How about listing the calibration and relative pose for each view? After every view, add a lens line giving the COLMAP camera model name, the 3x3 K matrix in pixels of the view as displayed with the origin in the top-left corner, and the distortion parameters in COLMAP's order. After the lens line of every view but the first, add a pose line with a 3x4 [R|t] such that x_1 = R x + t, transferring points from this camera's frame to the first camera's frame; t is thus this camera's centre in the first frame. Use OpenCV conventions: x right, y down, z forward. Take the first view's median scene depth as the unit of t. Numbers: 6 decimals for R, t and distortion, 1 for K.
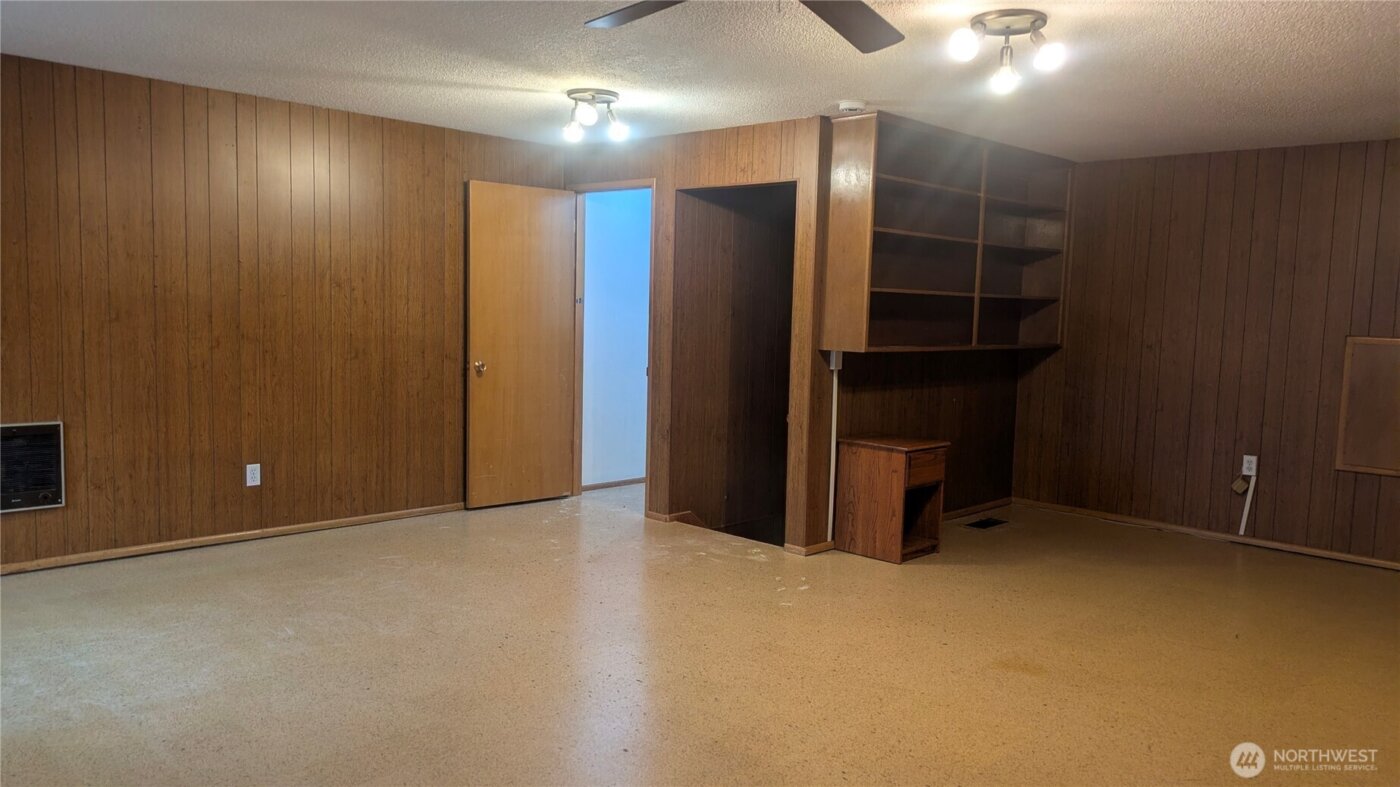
lens RADIAL K [[1033.3, 0, 702.8], [0, 1033.3, 392.3], [0, 0, 1]] dist [0.062385, -0.060262]
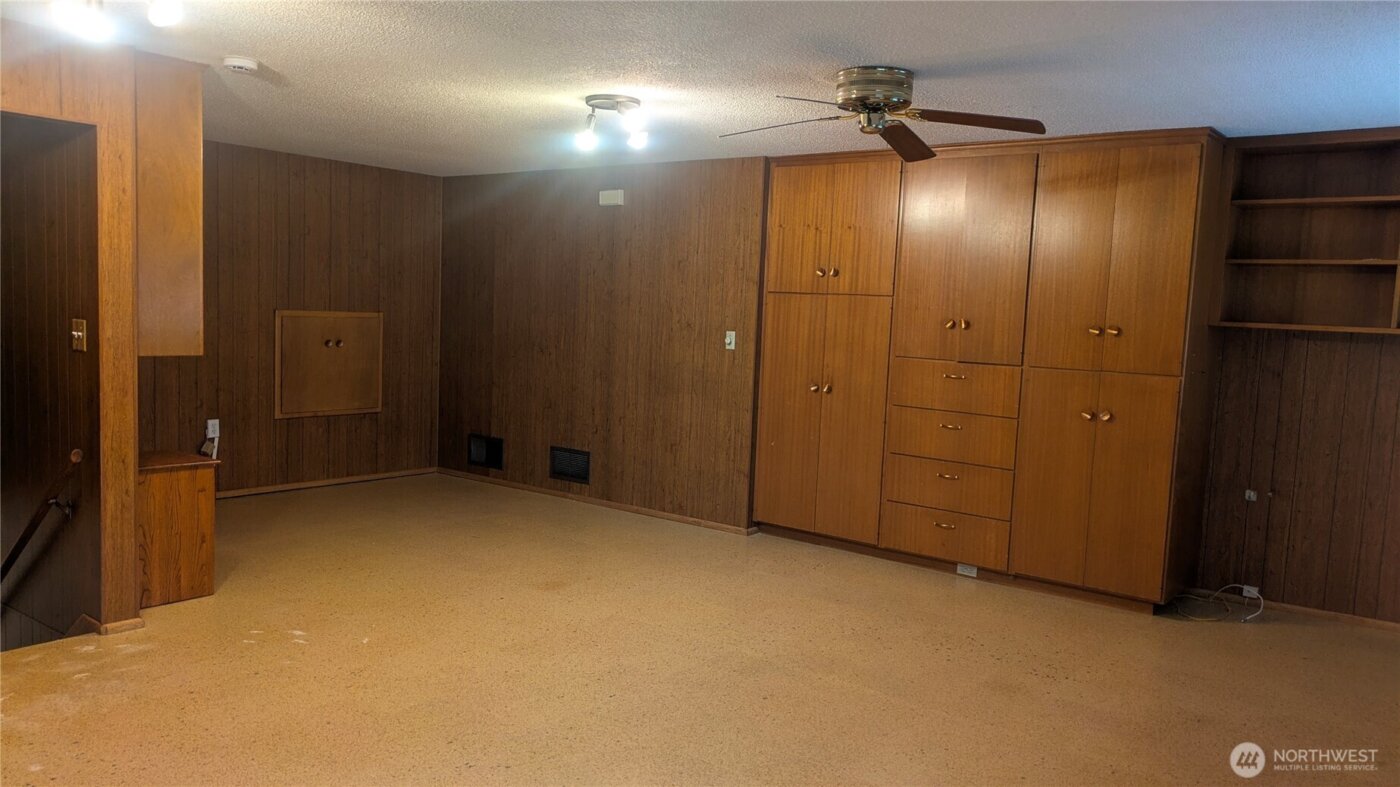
lens RADIAL K [[1033.3, 0, 701.0], [0, 1033.3, 394.8], [0, 0, 1]] dist [0.062385, -0.060262]
pose [[-0.101245, -0.120080, 0.987588, -0.680682], [0.041670, 0.991306, 0.124804, -0.090283], [-0.993988, 0.053789, -0.095361, 0.651186]]
